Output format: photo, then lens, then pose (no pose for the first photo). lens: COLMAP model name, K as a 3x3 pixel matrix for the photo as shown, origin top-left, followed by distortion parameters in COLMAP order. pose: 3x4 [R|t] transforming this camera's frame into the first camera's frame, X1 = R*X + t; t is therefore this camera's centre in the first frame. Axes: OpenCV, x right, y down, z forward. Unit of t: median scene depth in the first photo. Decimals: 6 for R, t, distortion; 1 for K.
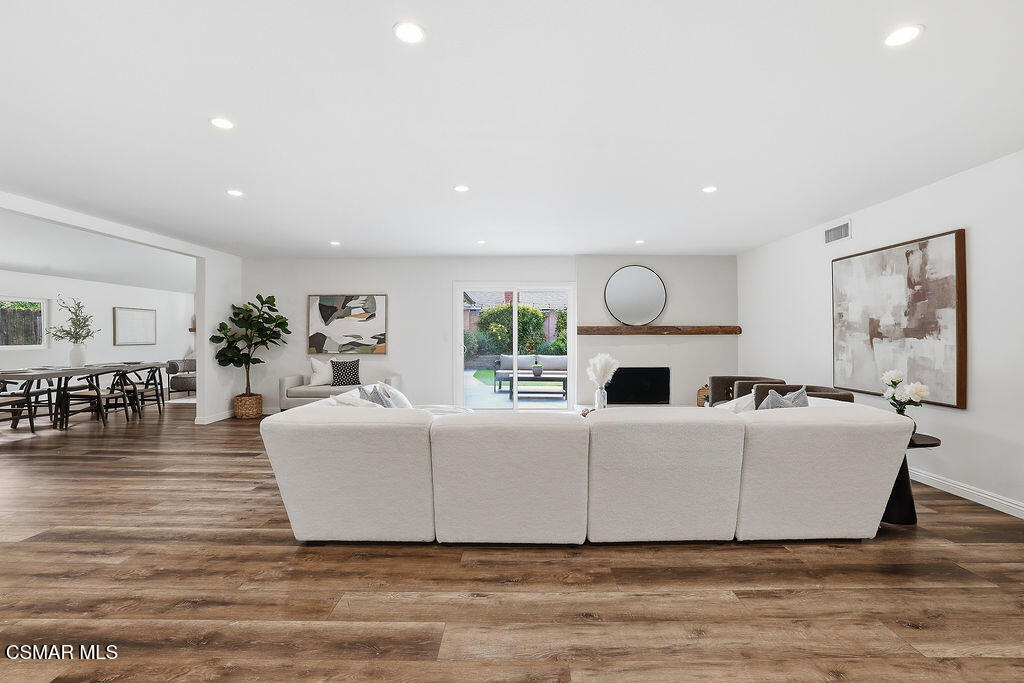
lens RADIAL K [[447.6, 0, 507.9], [0, 447.6, 335.3], [0, 0, 1]] dist [-0.036246, 0.006982]
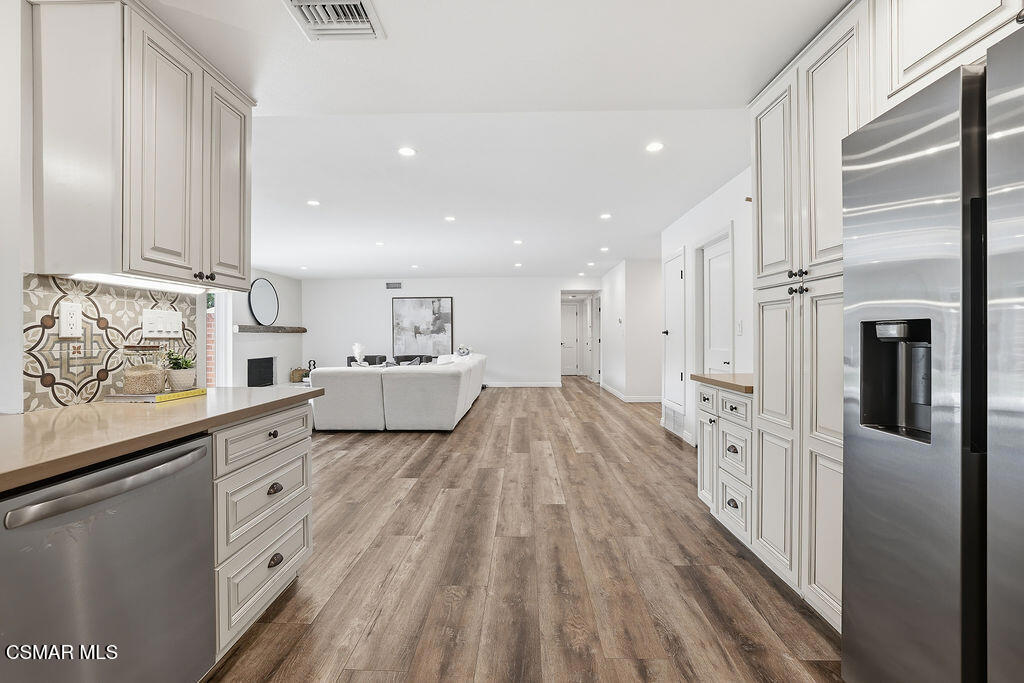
lens RADIAL K [[447.6, 0, 512.7], [0, 447.6, 336.9], [0, 0, 1]] dist [-0.036246, 0.006982]
pose [[0.014124, -0.000698, 0.999900, -1.661360], [0.004211, 0.999991, 0.000638, 0.022992], [-0.999891, 0.004202, 0.014127, 0.449328]]
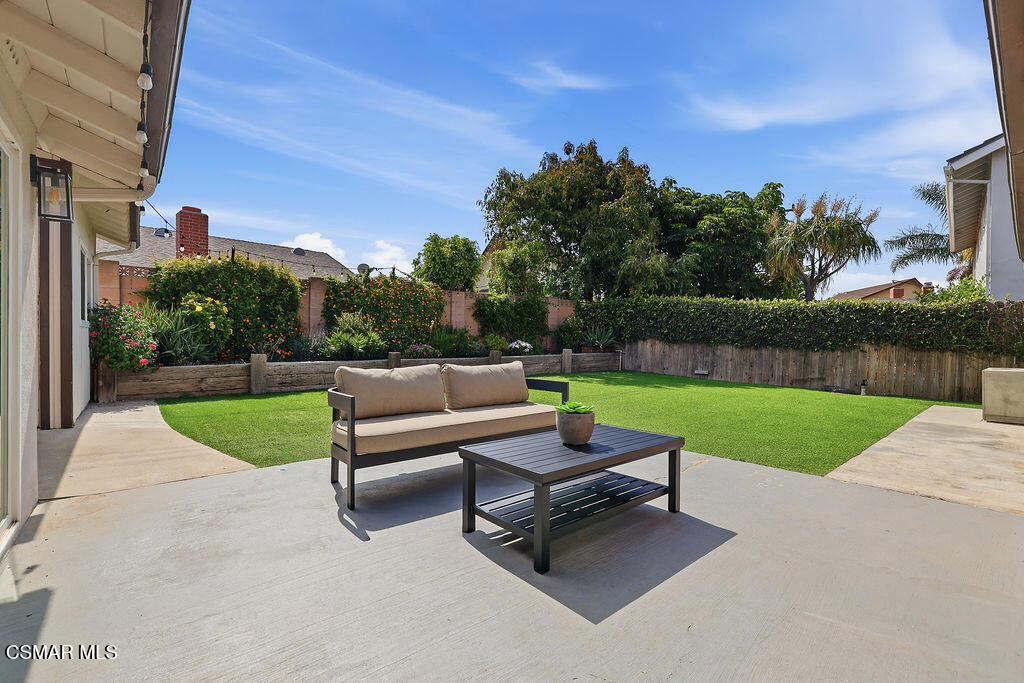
lens RADIAL K [[447.6, 0, 513.3], [0, 447.6, 338.5], [0, 0, 1]] dist [-0.036246, 0.006982]
pose [[0.755724, 0.002391, 0.654886, -0.336281], [-0.006264, 0.999974, 0.003577, 0.063050], [-0.654861, -0.006806, 0.755719, 2.015061]]
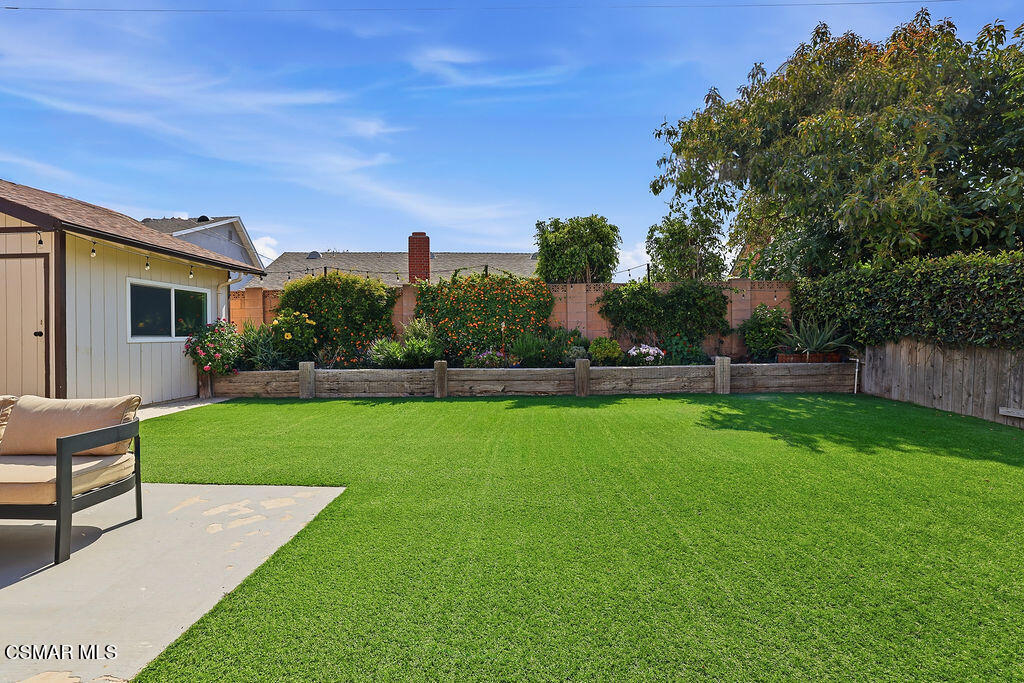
lens RADIAL K [[447.6, 0, 522.6], [0, 447.6, 330.9], [0, 0, 1]] dist [-0.036246, 0.006982]
pose [[0.999911, -0.013150, -0.002073, 1.098075], [0.013133, 0.999882, -0.007918, 0.028890], [0.002177, 0.007890, 0.999967, 2.106186]]
